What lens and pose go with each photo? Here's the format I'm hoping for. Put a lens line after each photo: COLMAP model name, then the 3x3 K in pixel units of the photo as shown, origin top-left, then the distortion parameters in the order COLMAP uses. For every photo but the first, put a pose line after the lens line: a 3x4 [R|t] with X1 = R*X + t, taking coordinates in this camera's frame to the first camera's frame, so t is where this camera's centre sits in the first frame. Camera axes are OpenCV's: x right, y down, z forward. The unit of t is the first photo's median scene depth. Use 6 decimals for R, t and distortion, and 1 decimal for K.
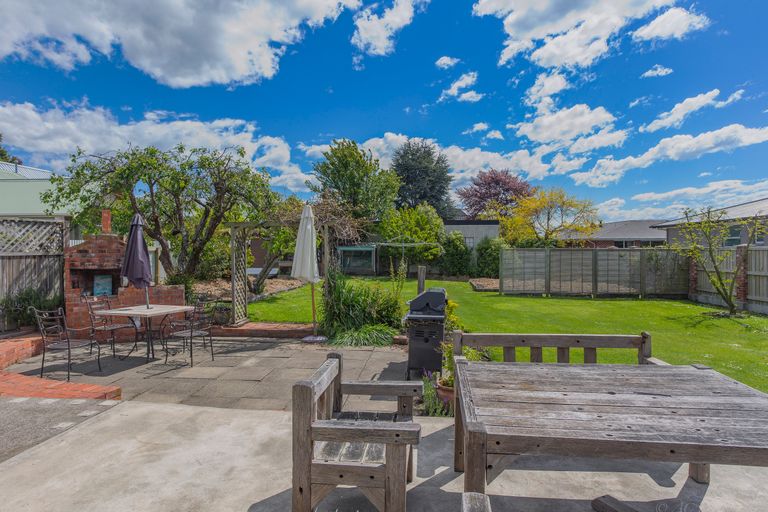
lens RADIAL K [[453.1, 0, 385.0], [0, 453.1, 255.3], [0, 0, 1]] dist [-0.009266, -0.004467]
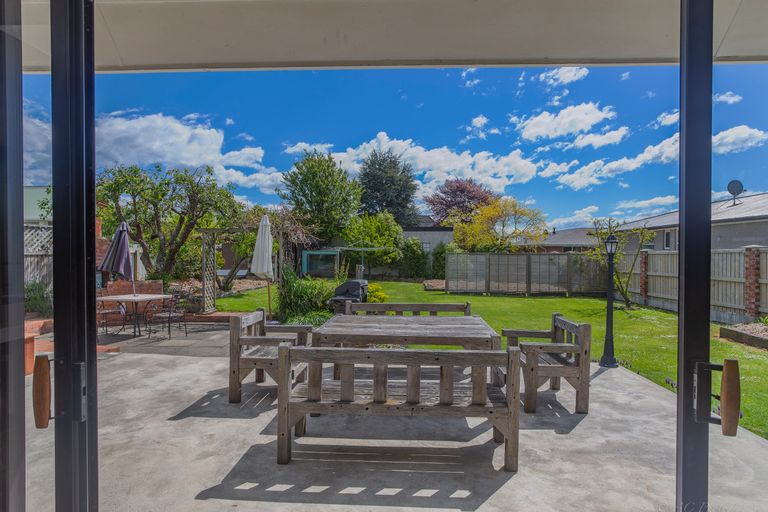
lens RADIAL K [[453.1, 0, 383.0], [0, 453.1, 260.0], [0, 0, 1]] dist [-0.009266, -0.004467]
pose [[0.998881, 0.003182, 0.047192, 0.070755], [-0.003072, 0.999992, -0.002418, 0.010727], [-0.047199, 0.002270, 0.998883, -0.189165]]
